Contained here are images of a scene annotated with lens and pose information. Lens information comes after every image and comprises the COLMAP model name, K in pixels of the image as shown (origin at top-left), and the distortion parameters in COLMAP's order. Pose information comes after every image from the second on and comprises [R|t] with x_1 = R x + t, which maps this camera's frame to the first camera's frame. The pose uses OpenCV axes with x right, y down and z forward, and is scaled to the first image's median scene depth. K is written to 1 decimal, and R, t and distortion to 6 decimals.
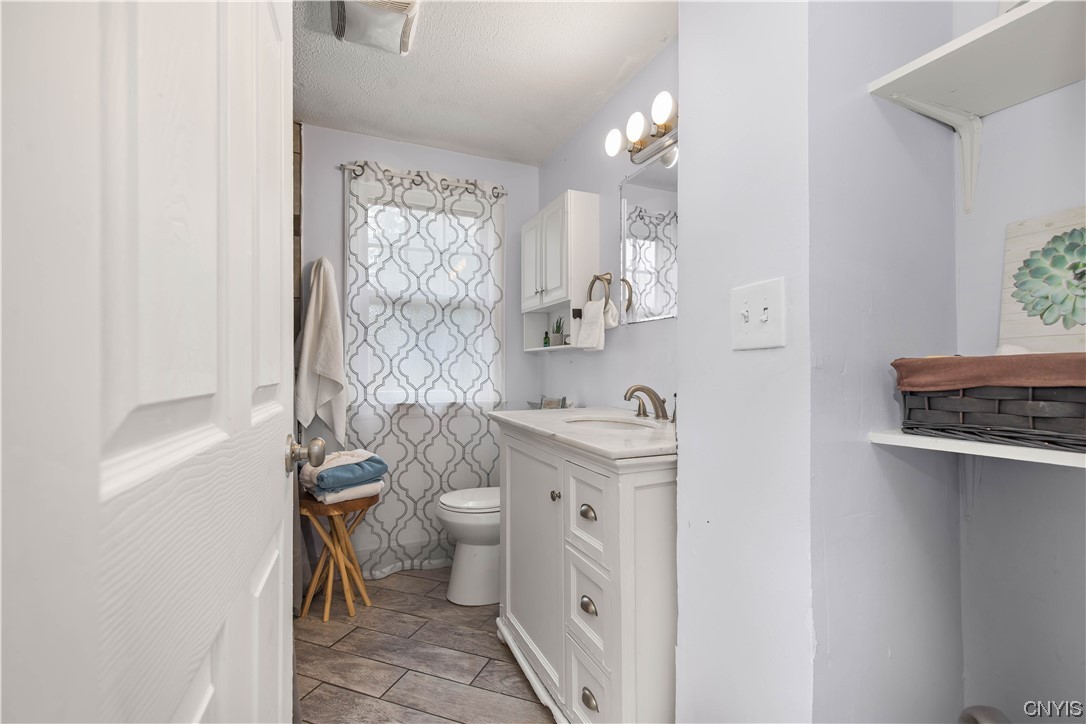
lens RADIAL K [[478.5, 0, 542.6], [0, 478.5, 364.6], [0, 0, 1]] dist [0.000002, -0.000003]
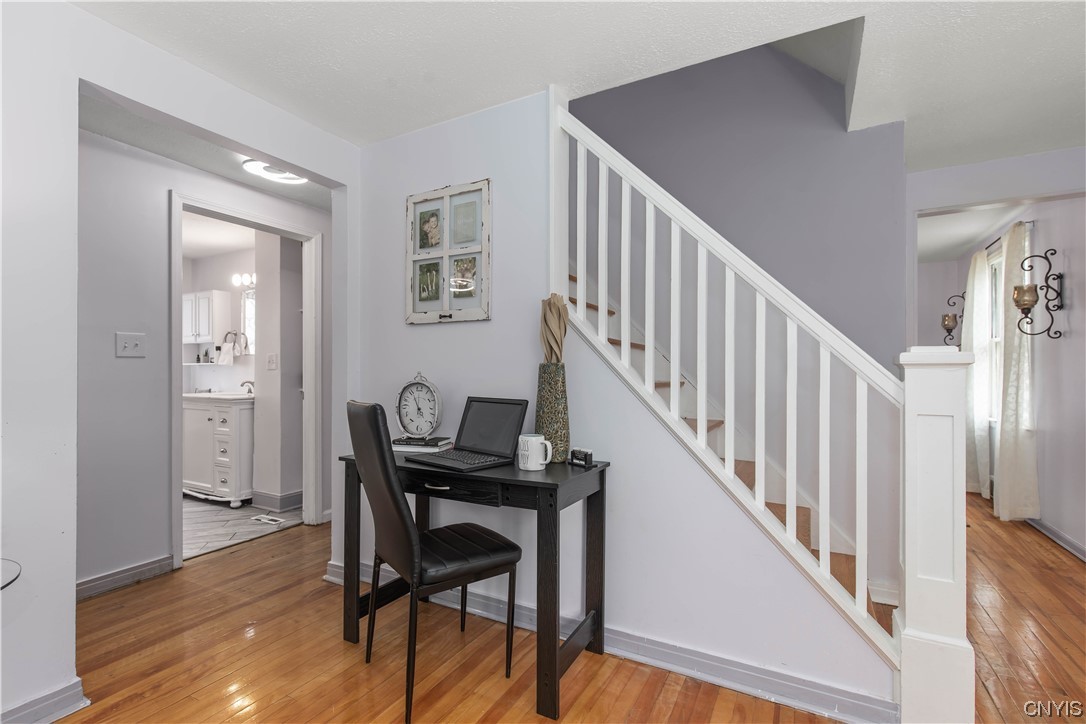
lens RADIAL K [[490.0, 0, 544.7], [0, 490.0, 369.0], [0, 0, 1]] dist [0.008676, 0.000201]
pose [[0.781769, 0.002614, 0.623562, -0.159215], [-0.007205, 0.999962, 0.004841, -0.037830], [-0.623526, -0.008277, 0.781759, -1.651987]]
